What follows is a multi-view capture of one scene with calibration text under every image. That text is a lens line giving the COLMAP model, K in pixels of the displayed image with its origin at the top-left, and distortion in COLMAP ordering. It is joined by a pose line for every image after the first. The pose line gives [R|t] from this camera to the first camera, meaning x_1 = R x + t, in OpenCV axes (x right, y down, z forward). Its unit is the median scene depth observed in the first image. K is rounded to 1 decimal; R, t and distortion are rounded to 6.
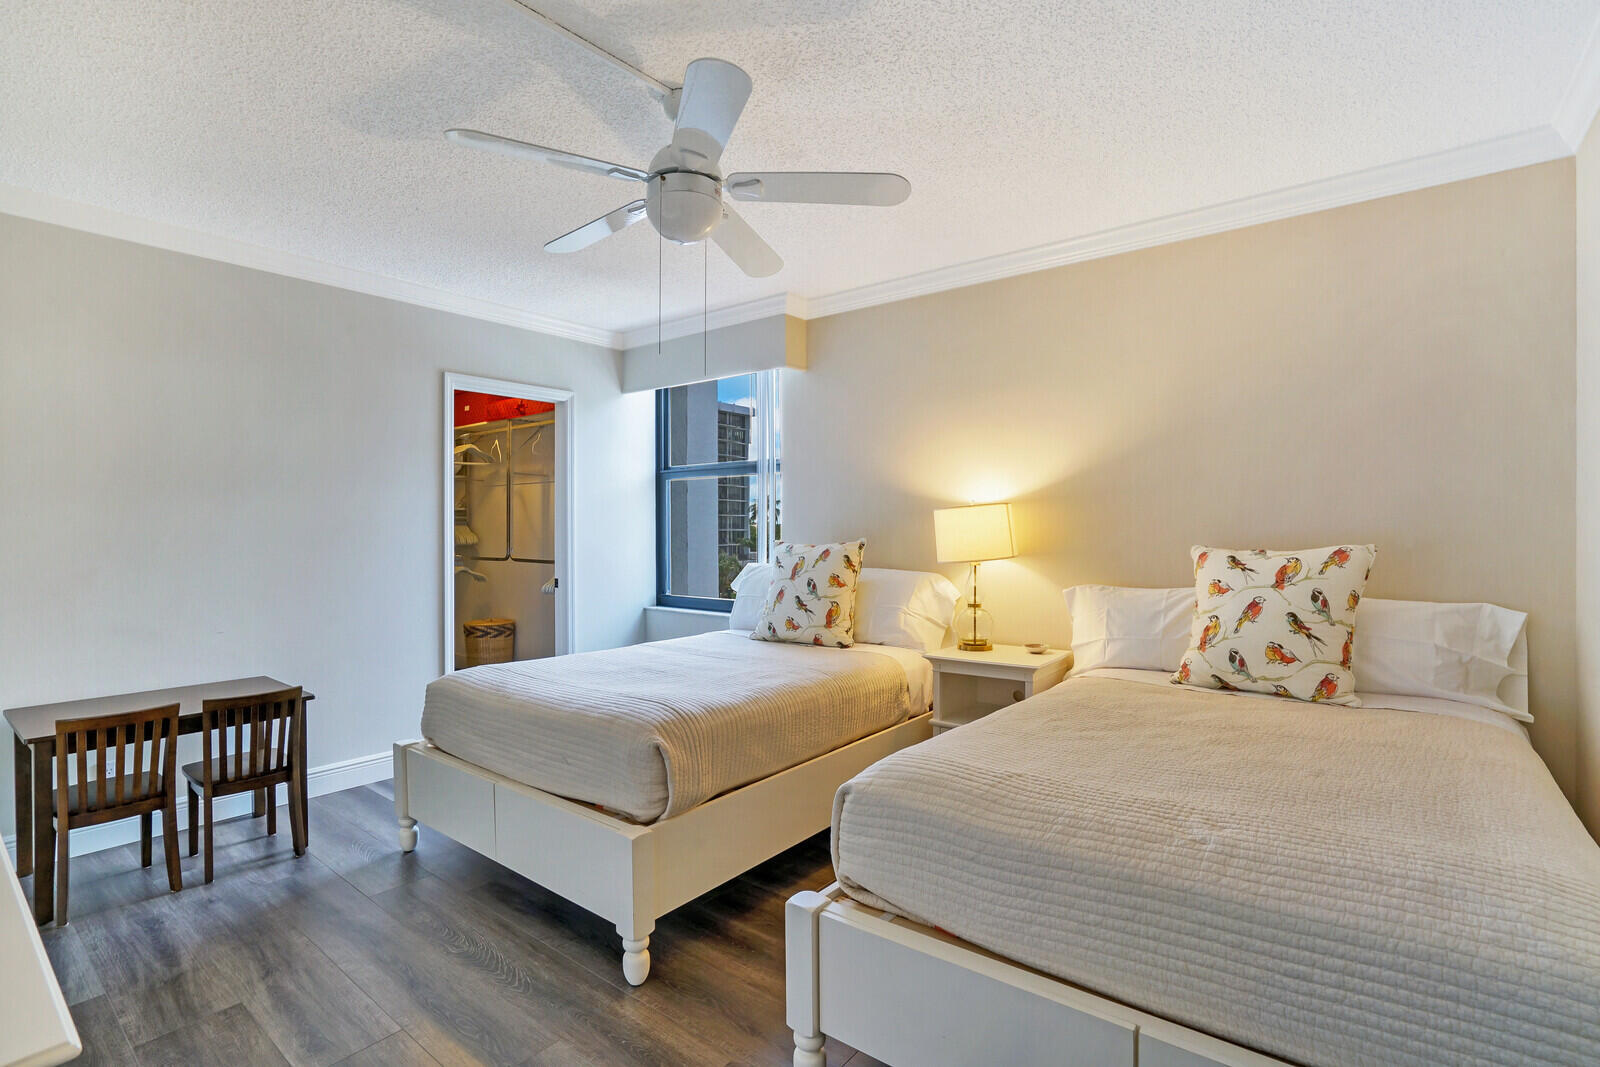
lens RADIAL K [[721.9, 0, 800.0], [0, 721.9, 533.5], [0, 0, 1]] dist [-0.001079, -0.000096]
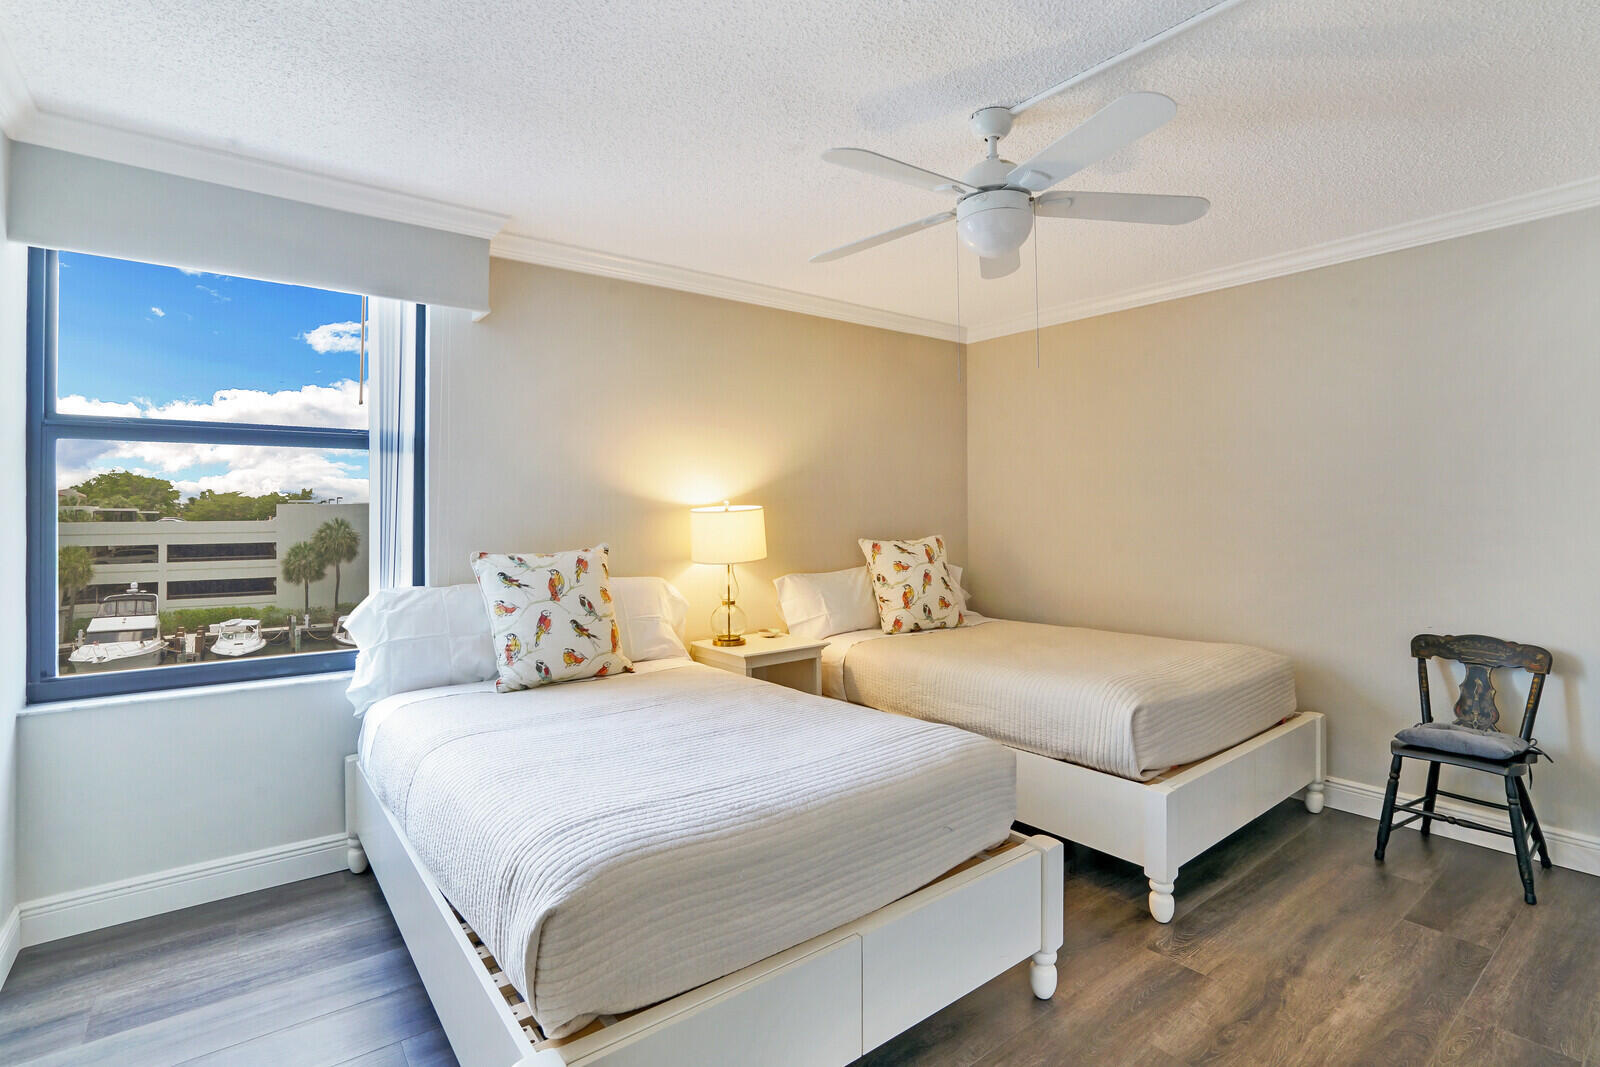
lens RADIAL K [[722.3, 0, 801.8], [0, 722.3, 515.1], [0, 0, 1]] dist [-0.020395, 0.000245]
pose [[0.298241, 0.007457, 0.954461, -0.681060], [0.015168, 0.999806, -0.012550, -0.012648], [-0.954370, 0.018220, 0.298070, 0.541129]]
